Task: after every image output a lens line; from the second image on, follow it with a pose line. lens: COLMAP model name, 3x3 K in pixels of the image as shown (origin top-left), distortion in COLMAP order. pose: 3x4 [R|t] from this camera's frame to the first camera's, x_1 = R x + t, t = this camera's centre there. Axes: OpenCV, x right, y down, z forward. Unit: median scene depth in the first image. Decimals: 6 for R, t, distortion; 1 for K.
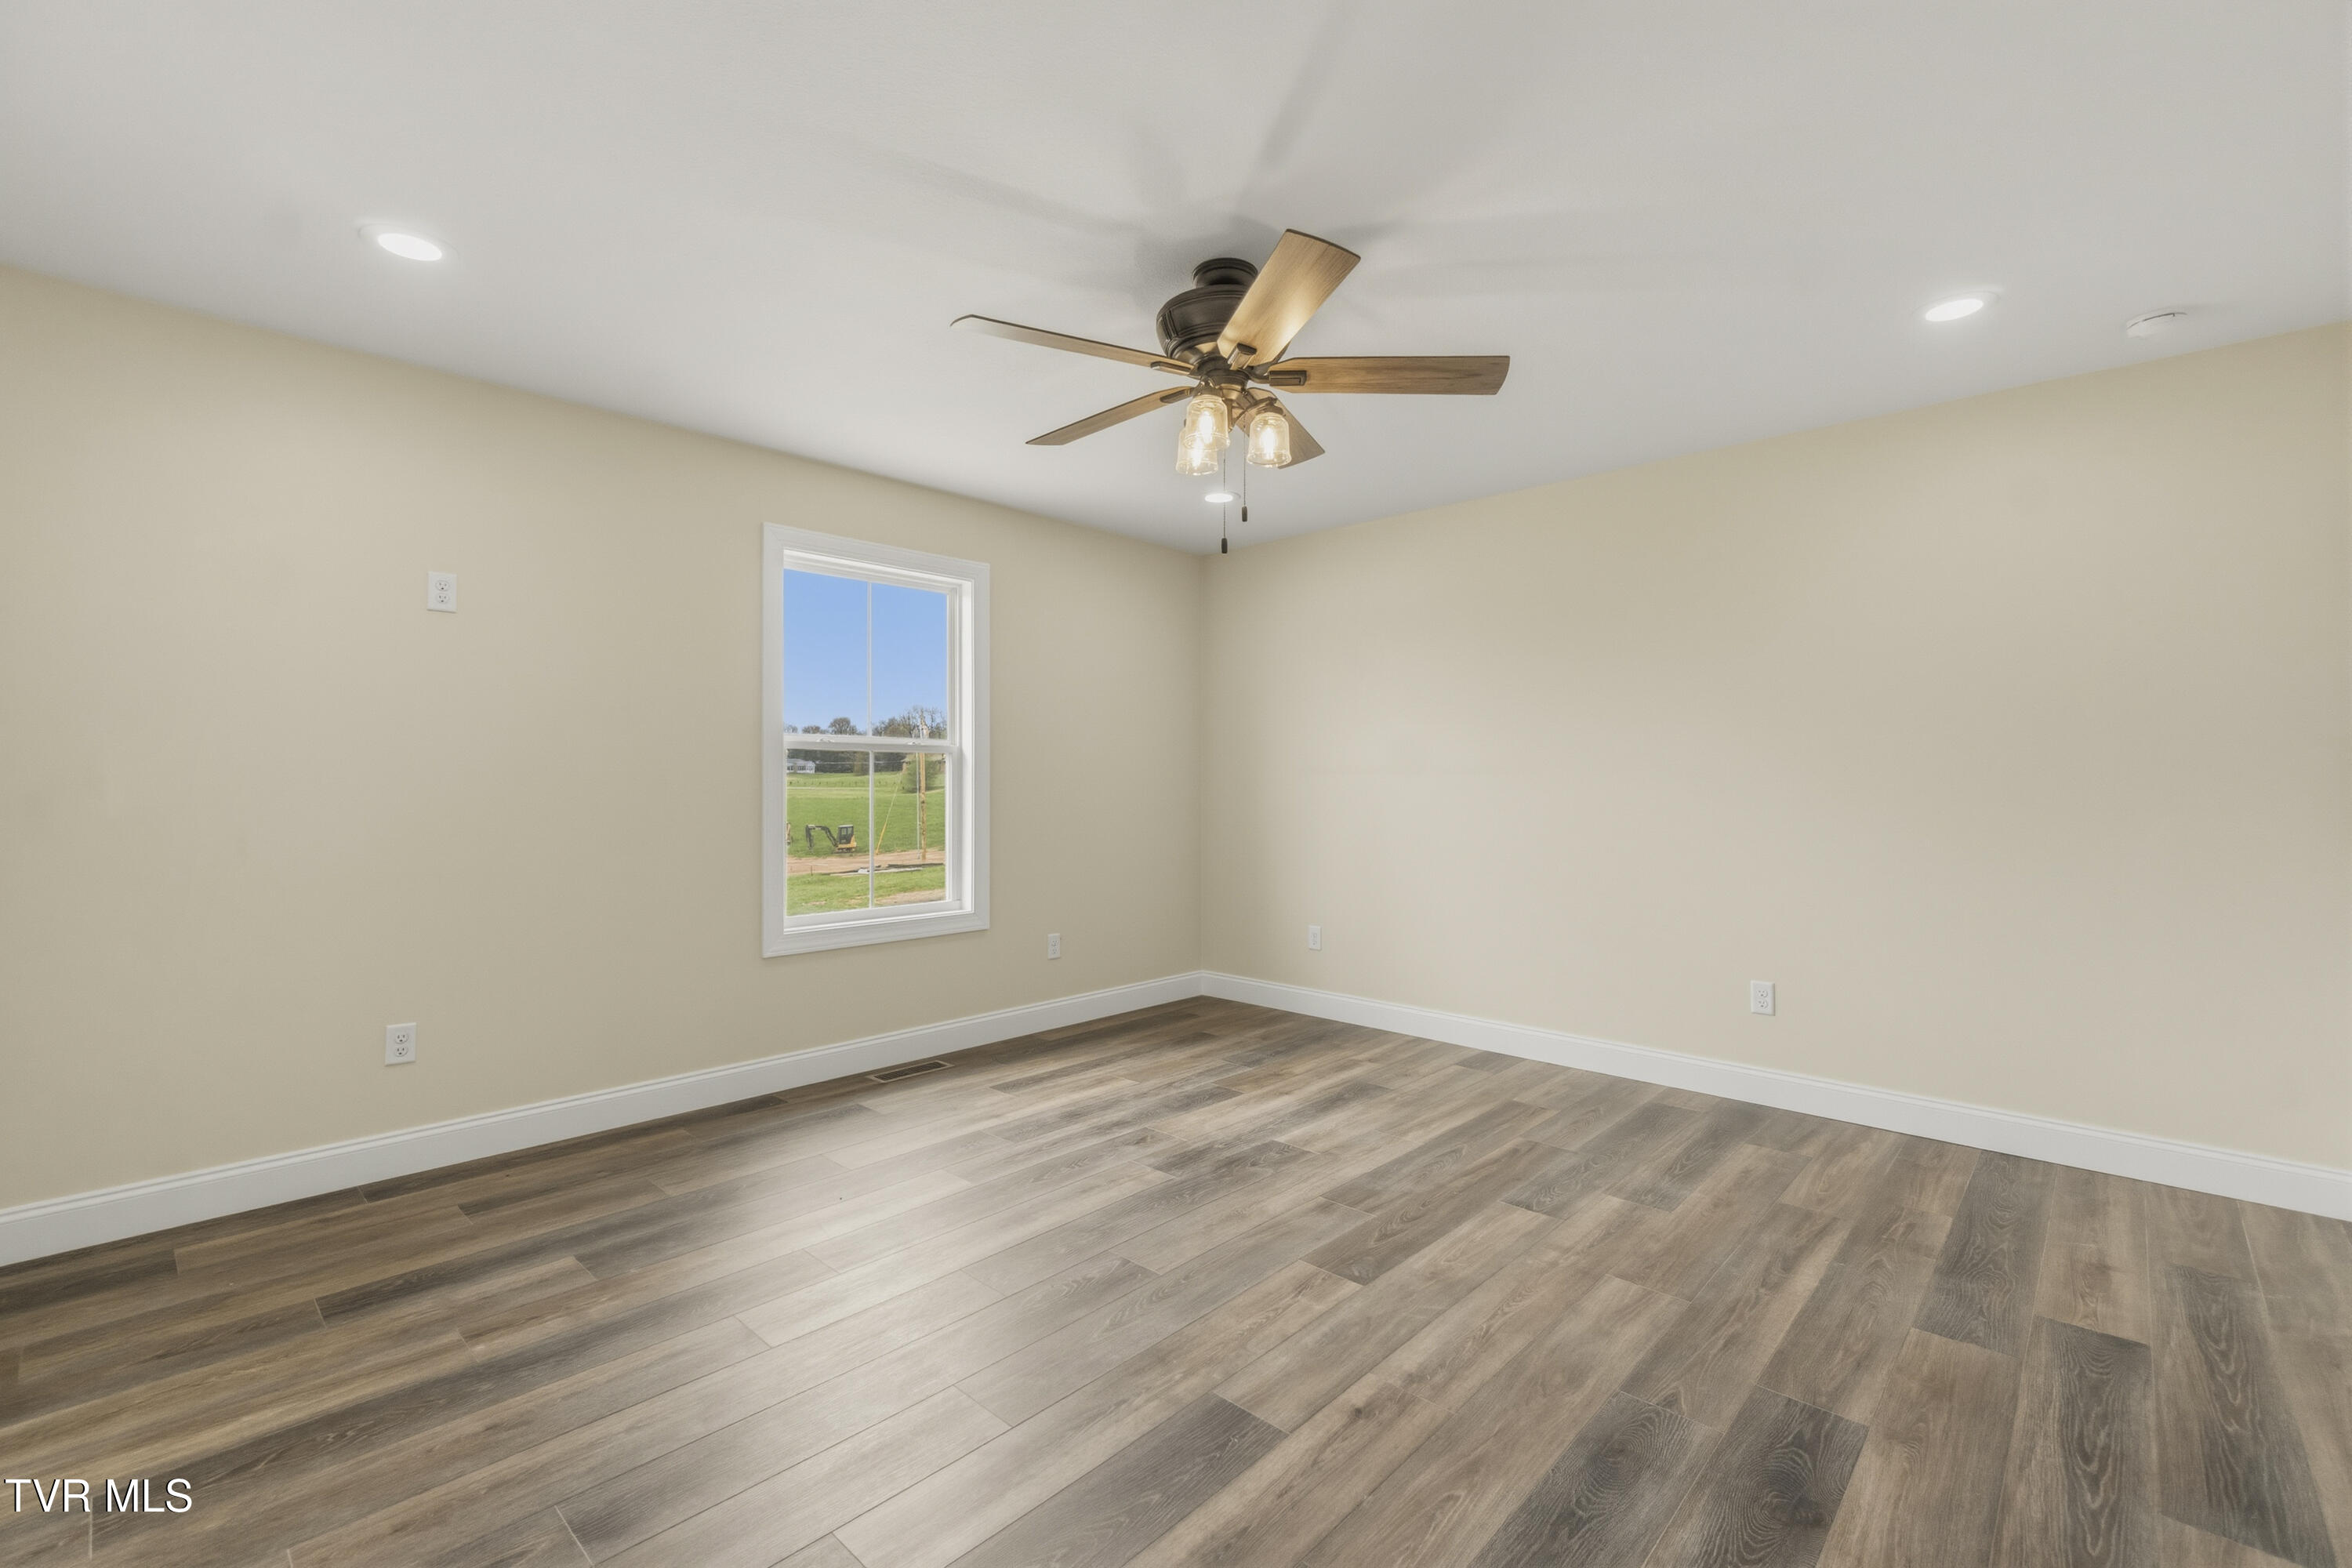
lens RADIAL K [[1021.3, 0, 1172.0], [0, 1021.3, 790.0], [0, 0, 1]] dist [-0.006220, 0.002572]
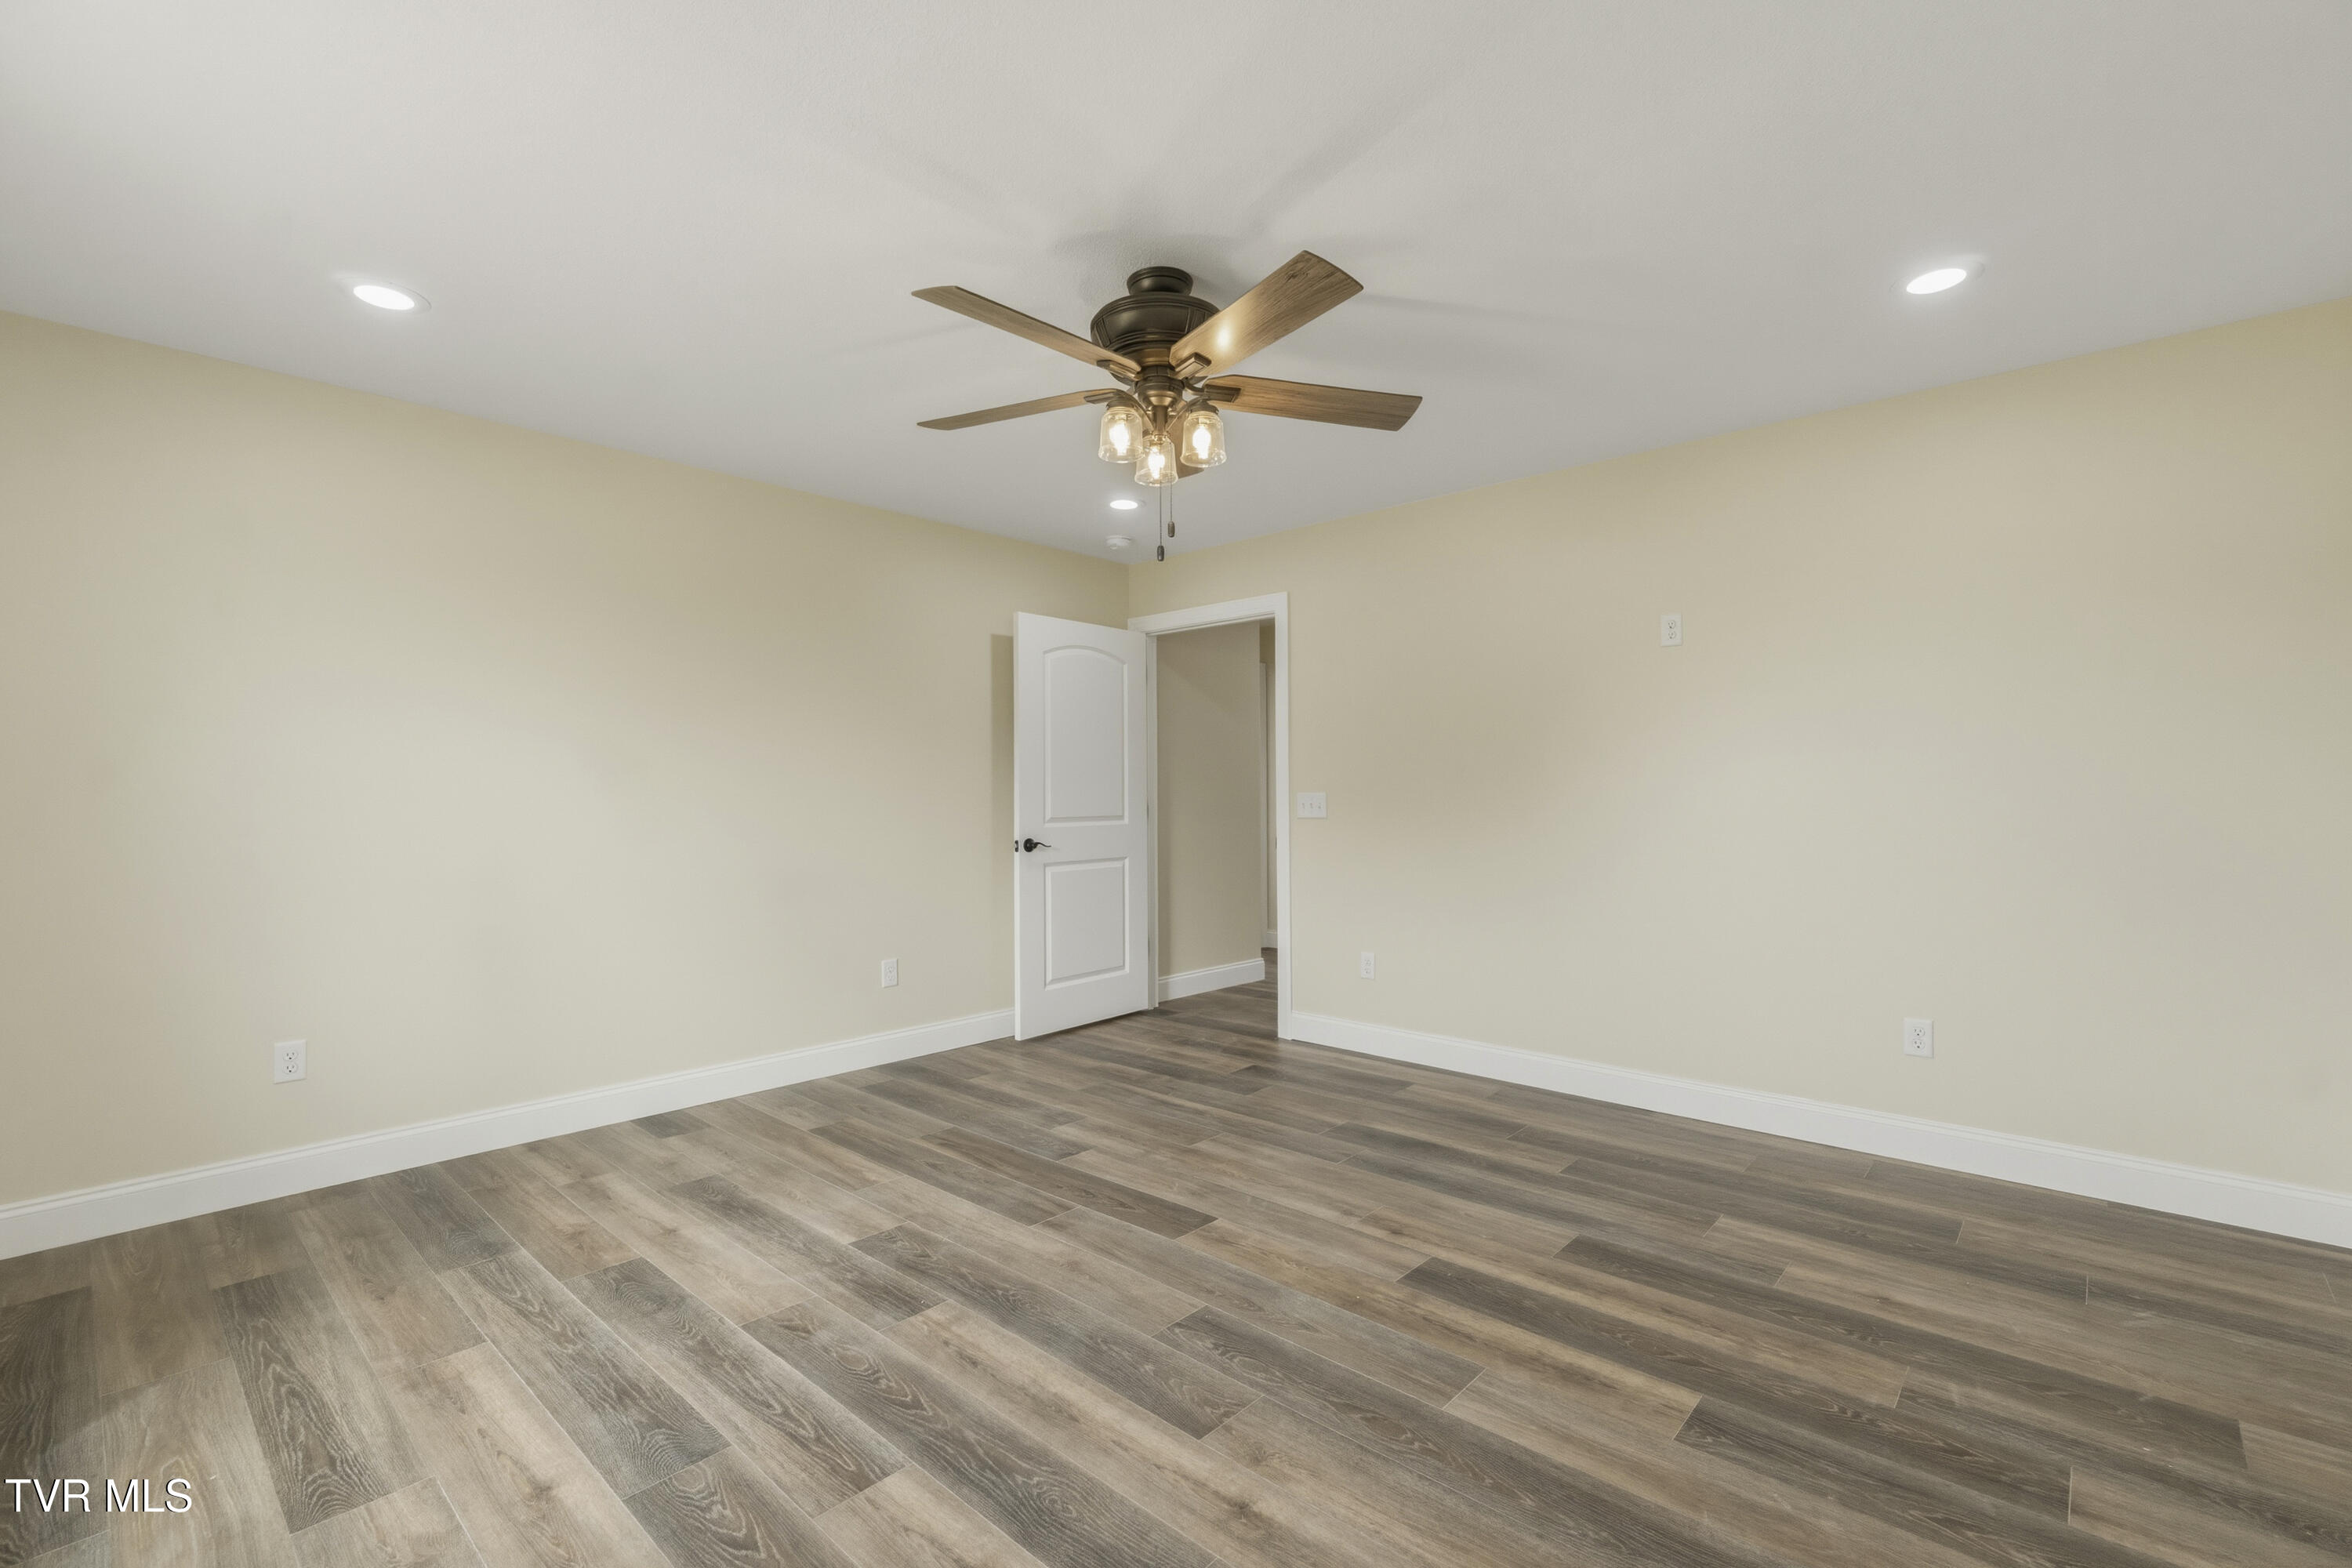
lens RADIAL K [[1021.3, 0, 1188.1], [0, 1021.3, 791.4], [0, 0, 1]] dist [-0.006220, 0.002572]
pose [[-0.022730, -0.001668, 0.999740, -0.880512], [0.014539, 0.999892, 0.001999, -0.011173], [-0.999636, 0.014581, -0.022703, 0.933619]]
